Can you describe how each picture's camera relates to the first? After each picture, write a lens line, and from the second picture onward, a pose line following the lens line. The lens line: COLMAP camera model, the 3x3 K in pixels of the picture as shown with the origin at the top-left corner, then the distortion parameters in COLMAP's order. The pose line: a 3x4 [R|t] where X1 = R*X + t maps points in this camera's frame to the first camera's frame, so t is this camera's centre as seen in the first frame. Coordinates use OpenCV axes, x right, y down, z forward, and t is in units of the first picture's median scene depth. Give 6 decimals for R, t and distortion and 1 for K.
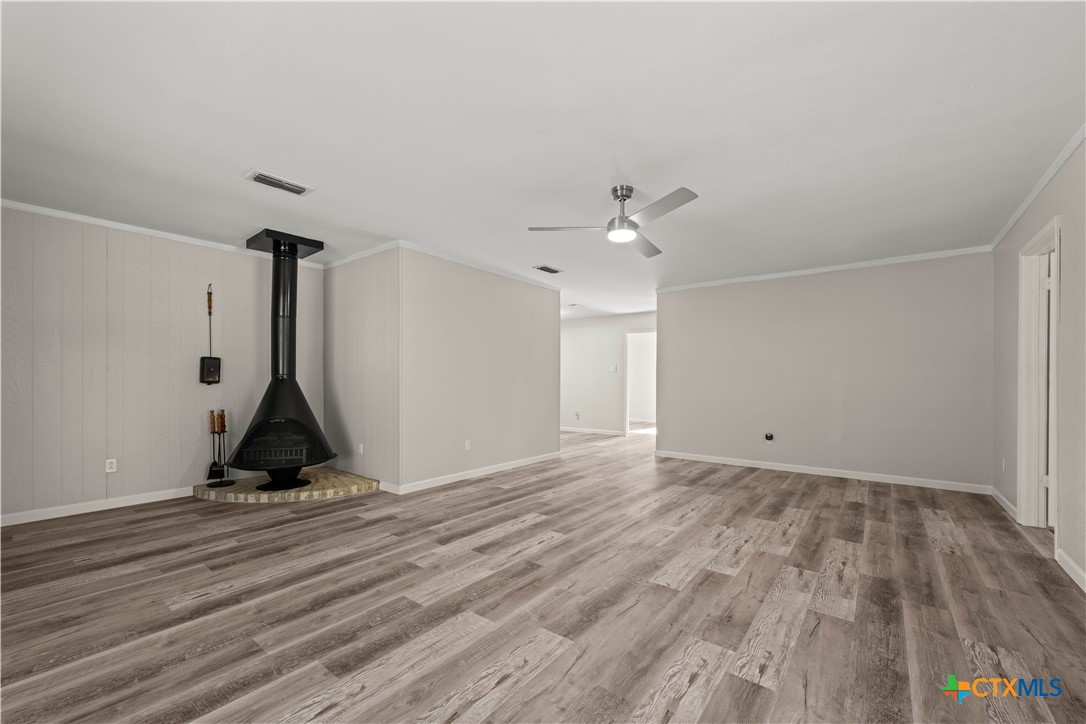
lens RADIAL K [[428.9, 0, 543.5], [0, 428.9, 384.5], [0, 0, 1]] dist [-0.000695, -0.000126]
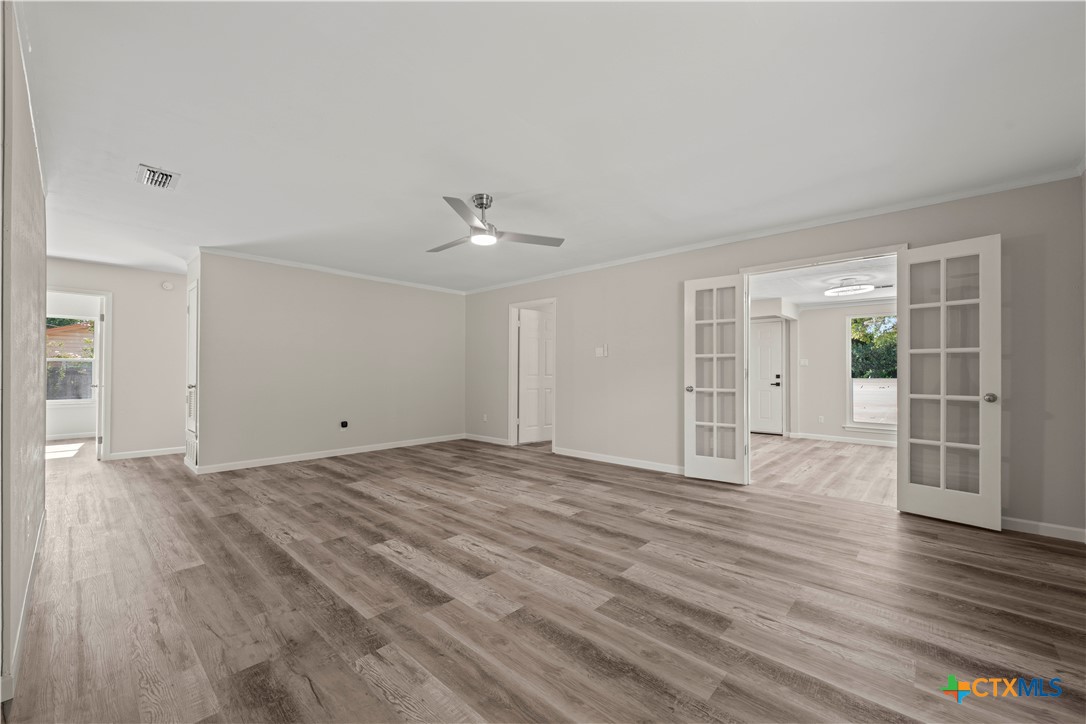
lens RADIAL K [[428.9, 0, 543.5], [0, 428.9, 384.5], [0, 0, 1]] dist [-0.000695, -0.000126]
pose [[0.089657, -0.030513, 0.995505, -0.919955], [0.007815, 0.999521, 0.029932, -0.012520], [-0.995942, 0.005096, 0.089853, 0.763231]]
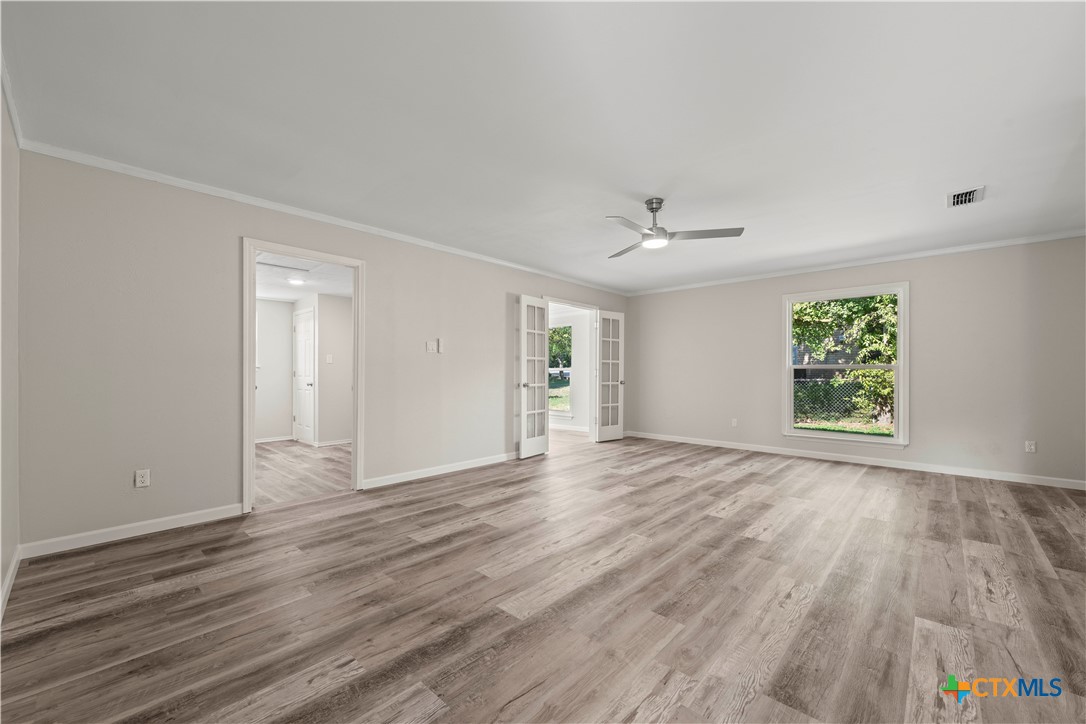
lens RADIAL K [[449.5, 0, 545.2], [0, 449.5, 358.5], [0, 0, 1]] dist [0.000790, -0.000268]
pose [[-0.997559, -0.002964, 0.069767, 0.397173], [-0.004530, 0.999741, -0.022298, -0.015379], [-0.069683, -0.022559, -0.997314, 2.272113]]
